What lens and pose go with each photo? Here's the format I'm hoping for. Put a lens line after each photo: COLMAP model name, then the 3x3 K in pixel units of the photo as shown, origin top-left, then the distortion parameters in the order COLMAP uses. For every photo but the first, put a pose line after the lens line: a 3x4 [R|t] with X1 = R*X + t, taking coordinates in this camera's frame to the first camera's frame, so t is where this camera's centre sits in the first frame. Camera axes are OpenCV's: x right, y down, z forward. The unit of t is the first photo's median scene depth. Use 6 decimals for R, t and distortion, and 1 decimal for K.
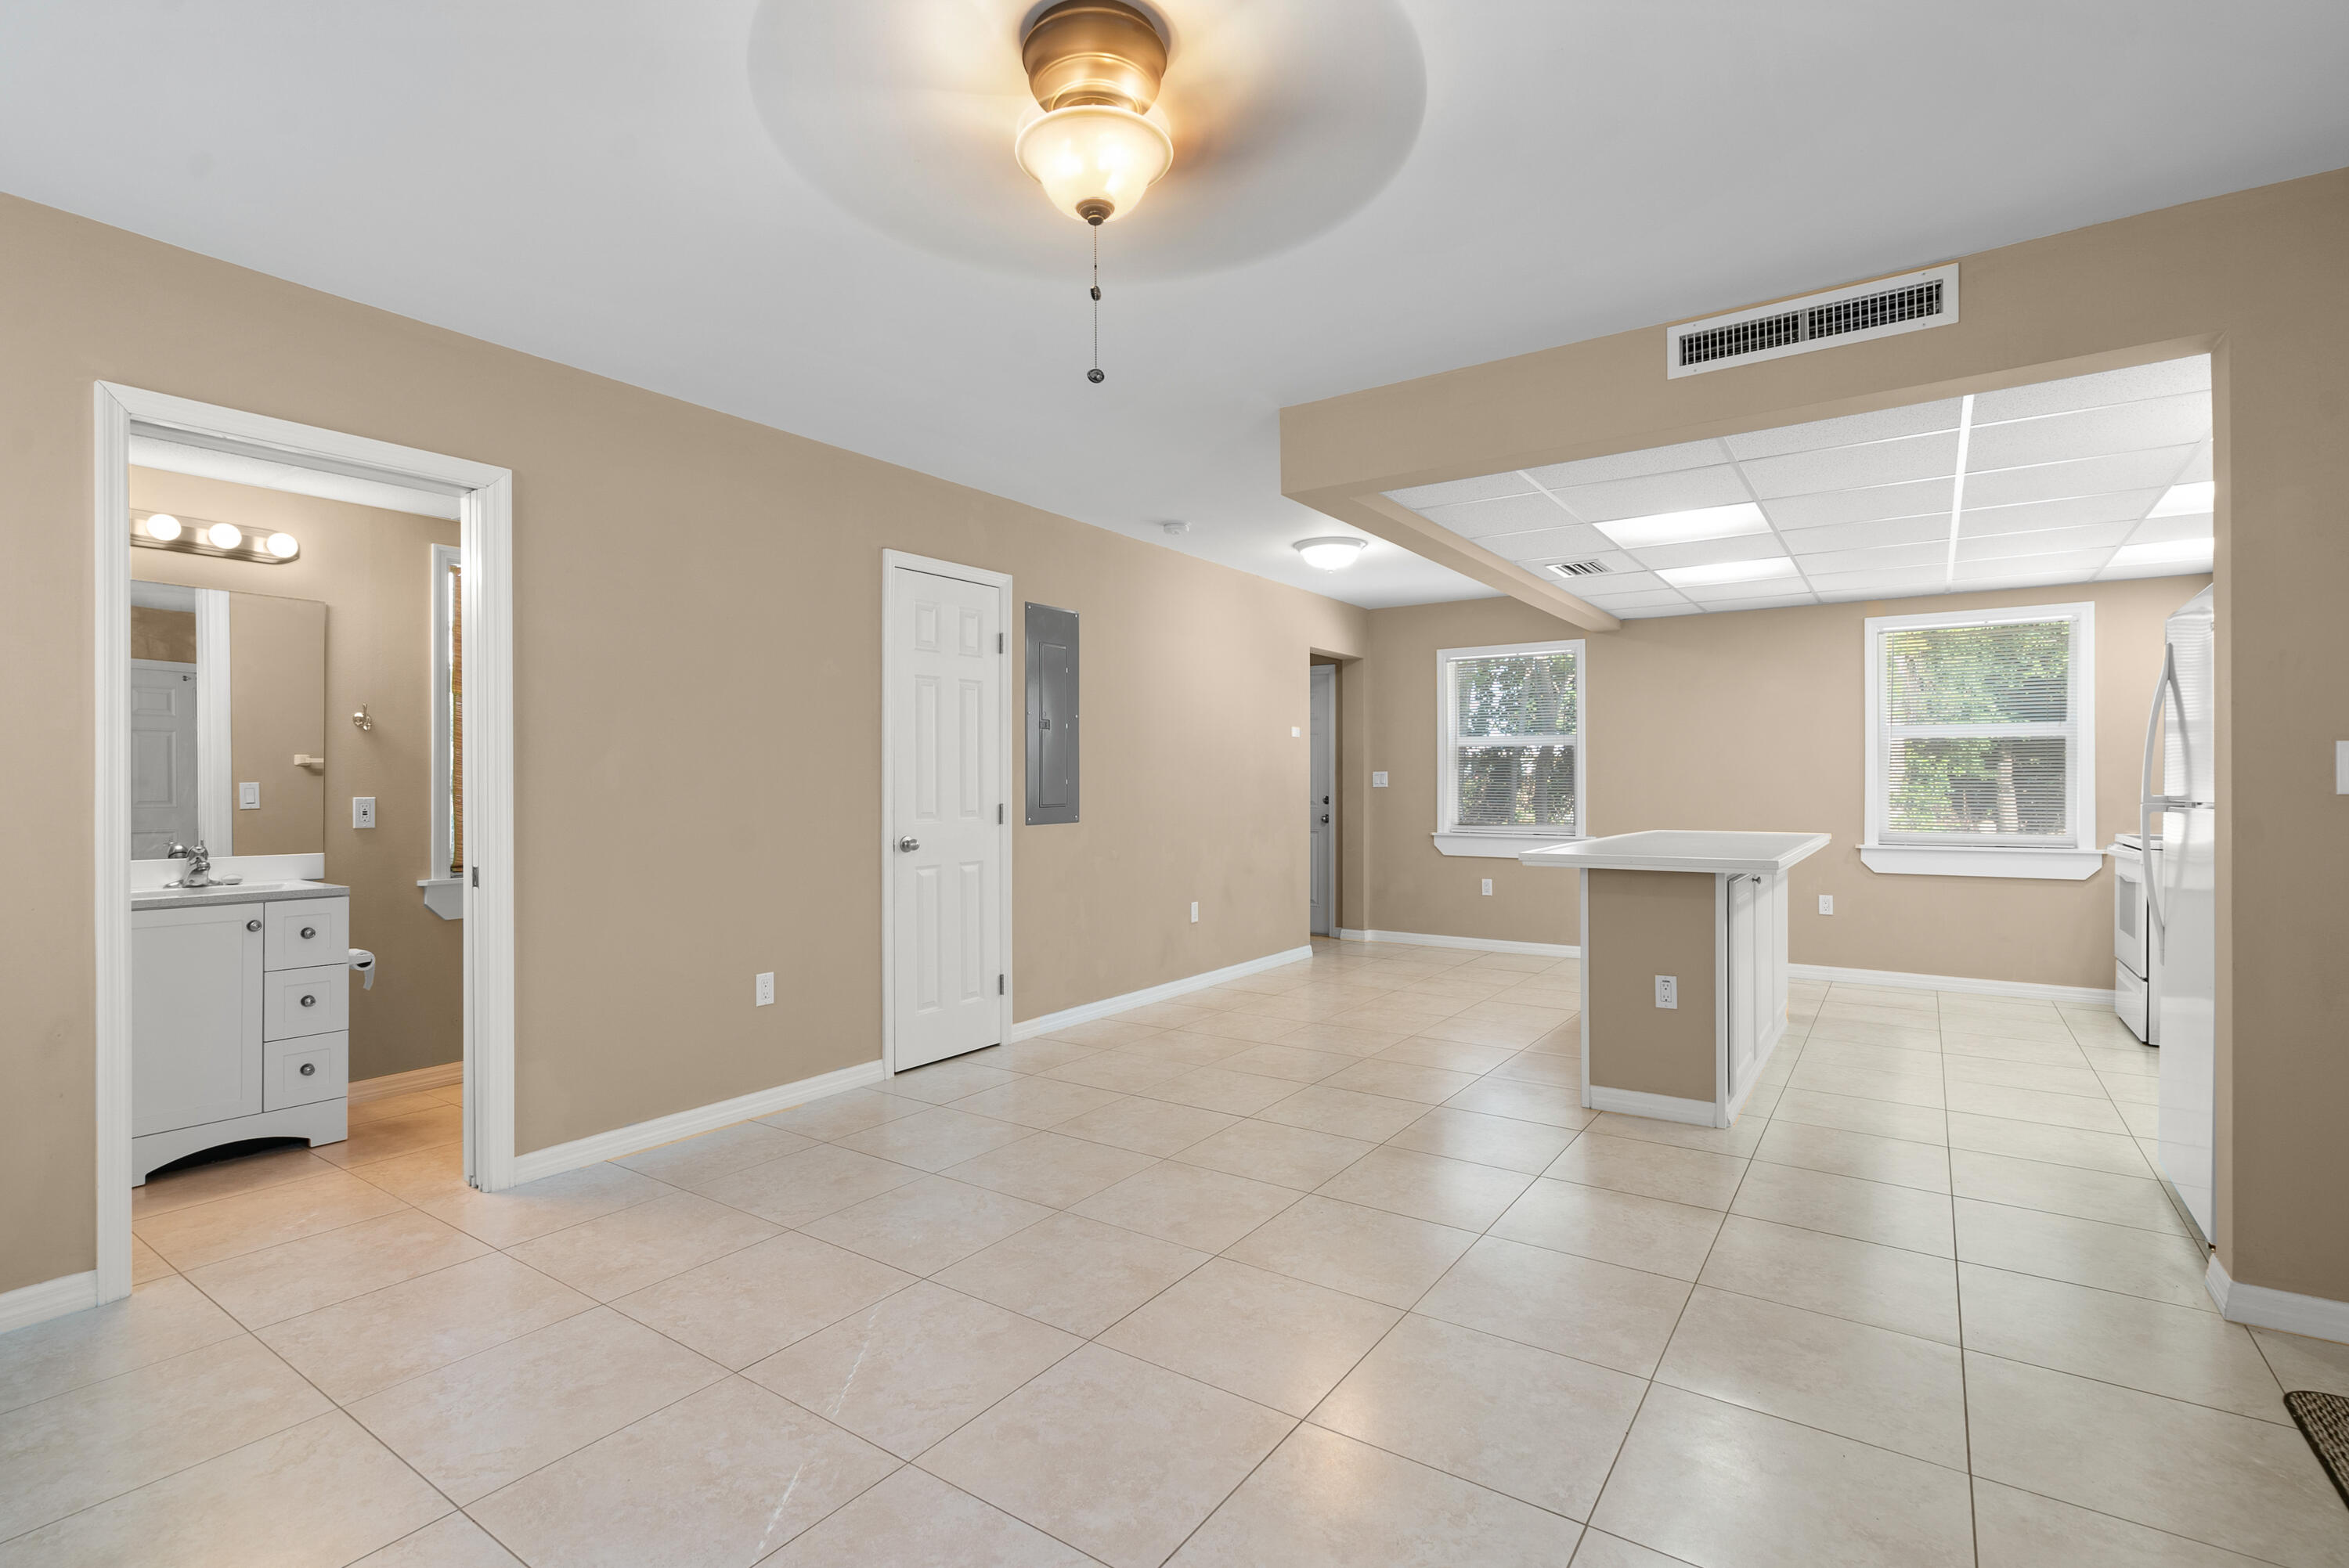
lens RADIAL K [[1106.3, 0, 1171.3], [0, 1106.3, 779.6], [0, 0, 1]] dist [-0.008263, 0.002031]
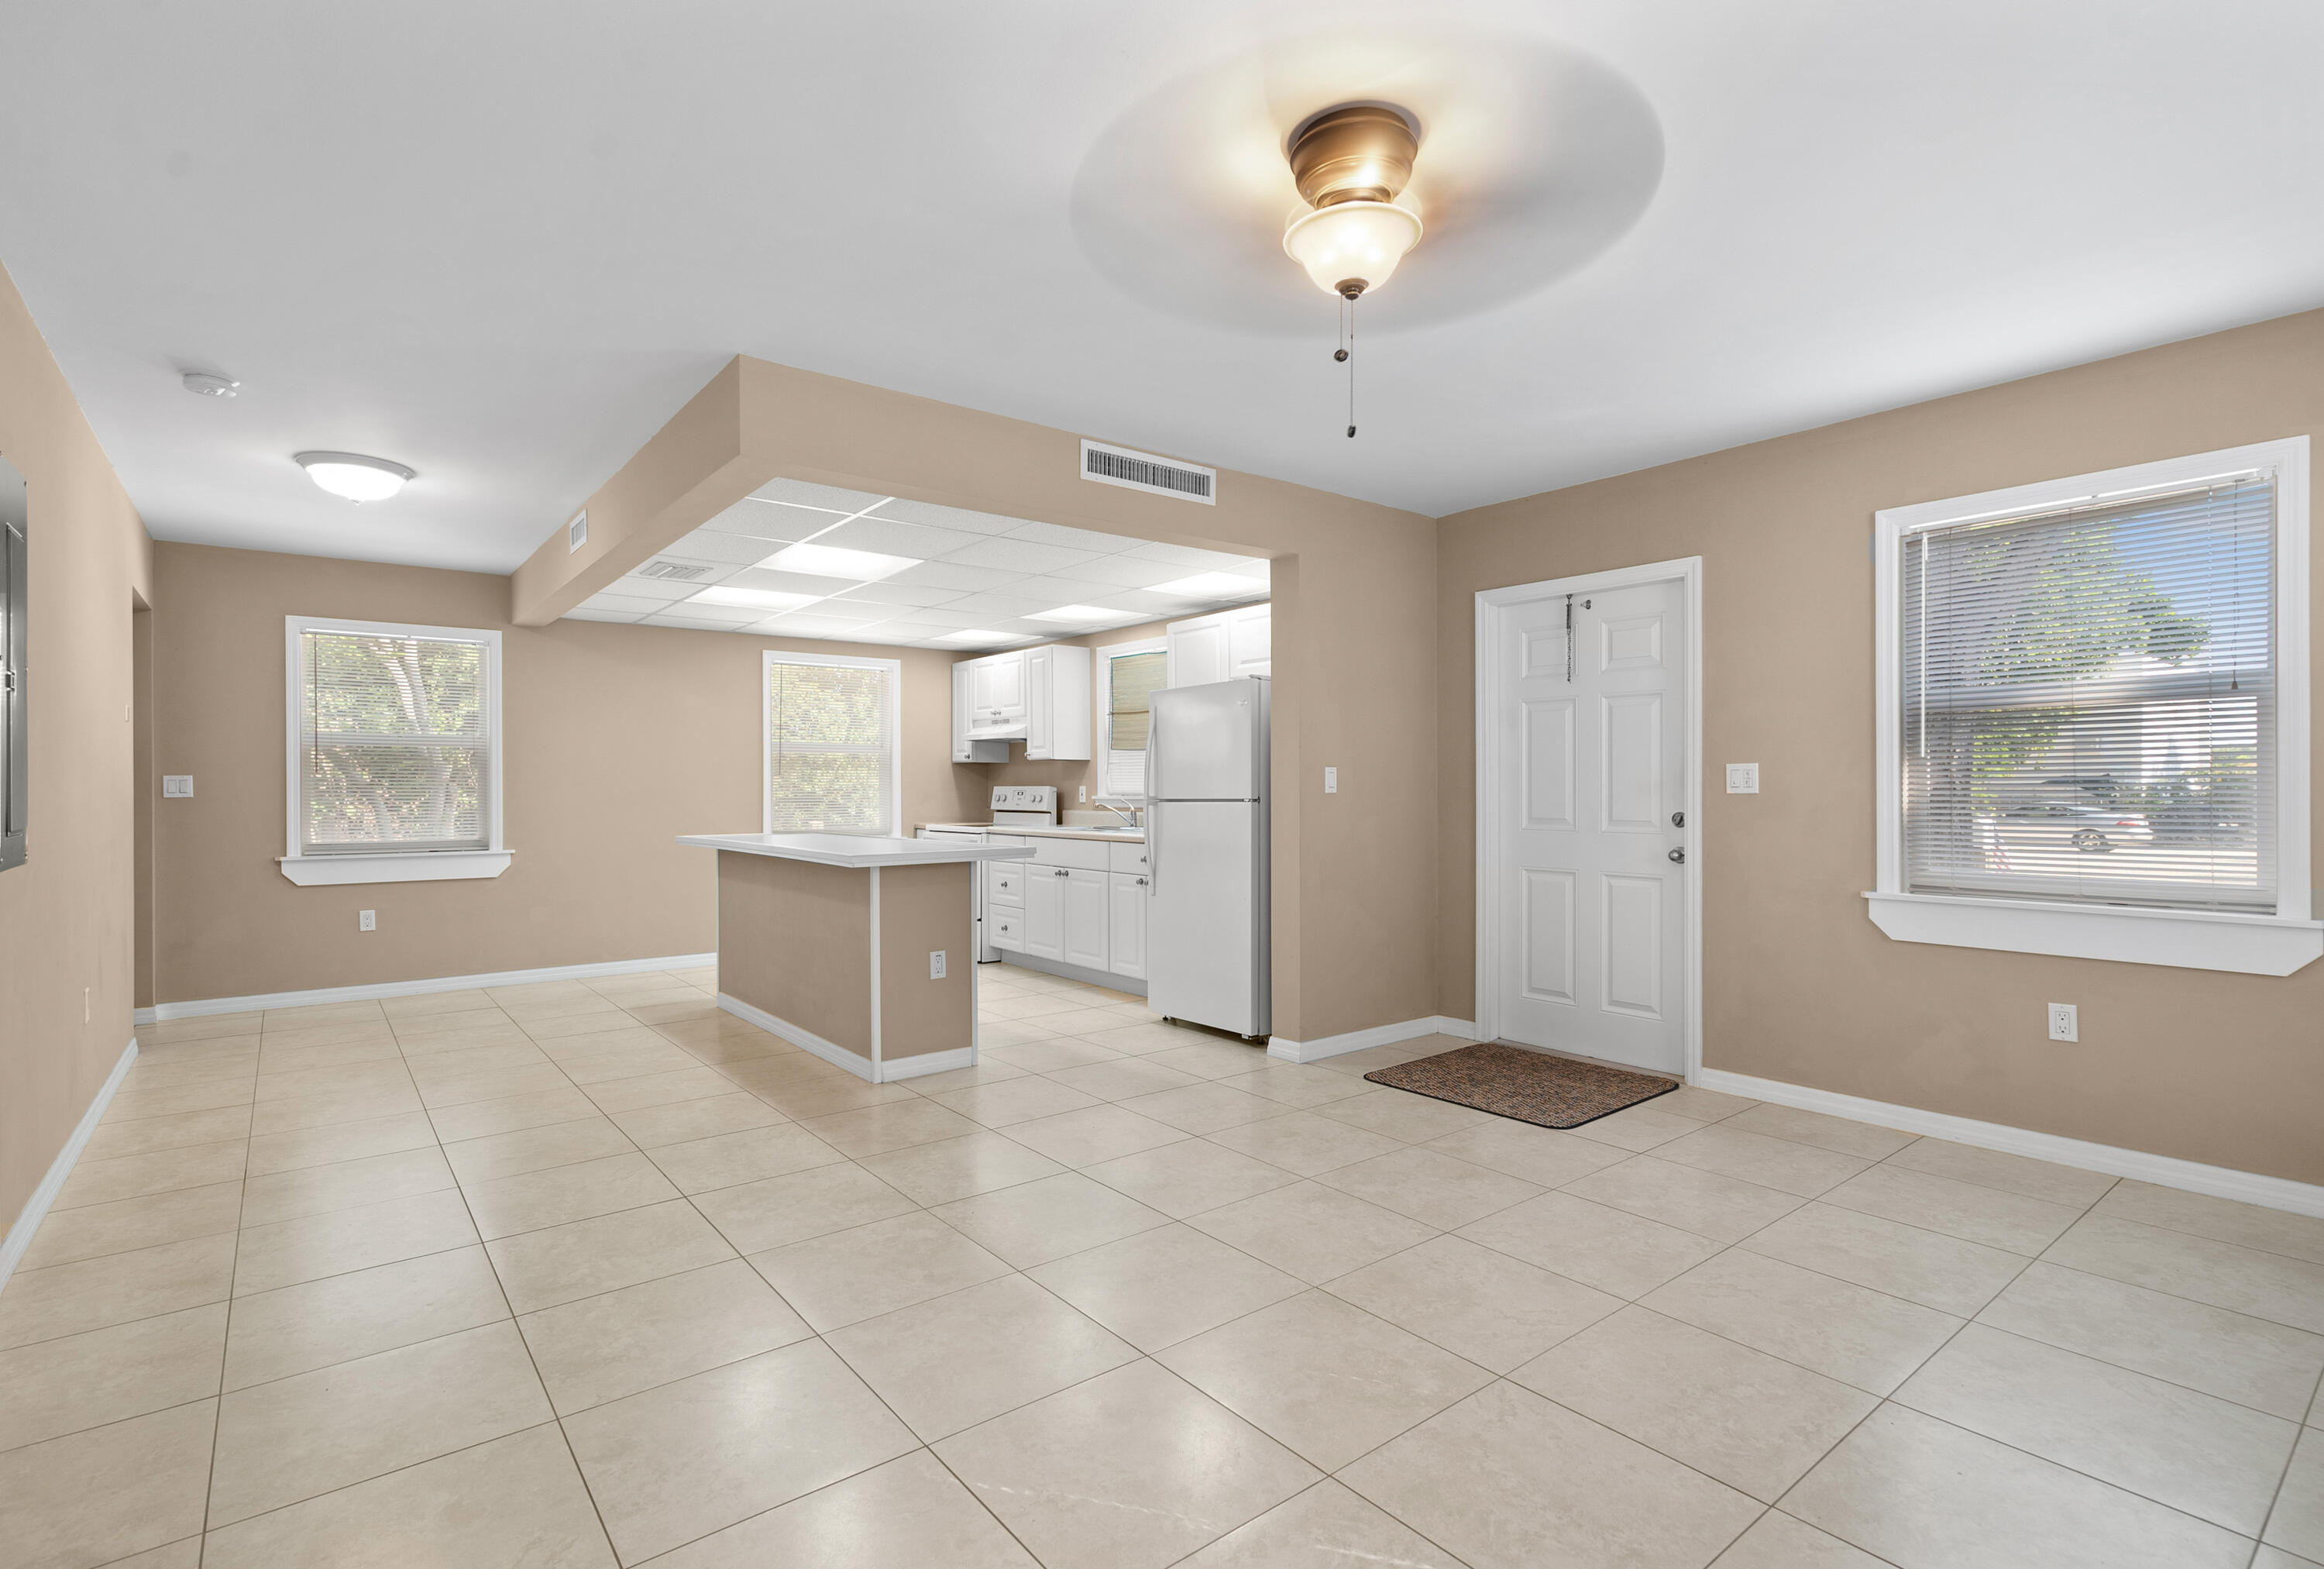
lens RADIAL K [[1094.7, 0, 1157.0], [0, 1094.7, 778.5], [0, 0, 1]] dist [-0.008263, 0.002031]
pose [[0.293768, 0.006418, 0.955855, -0.610009], [0.002676, 0.999968, -0.007536, 0.002141], [-0.955873, 0.004772, 0.293741, 0.428733]]
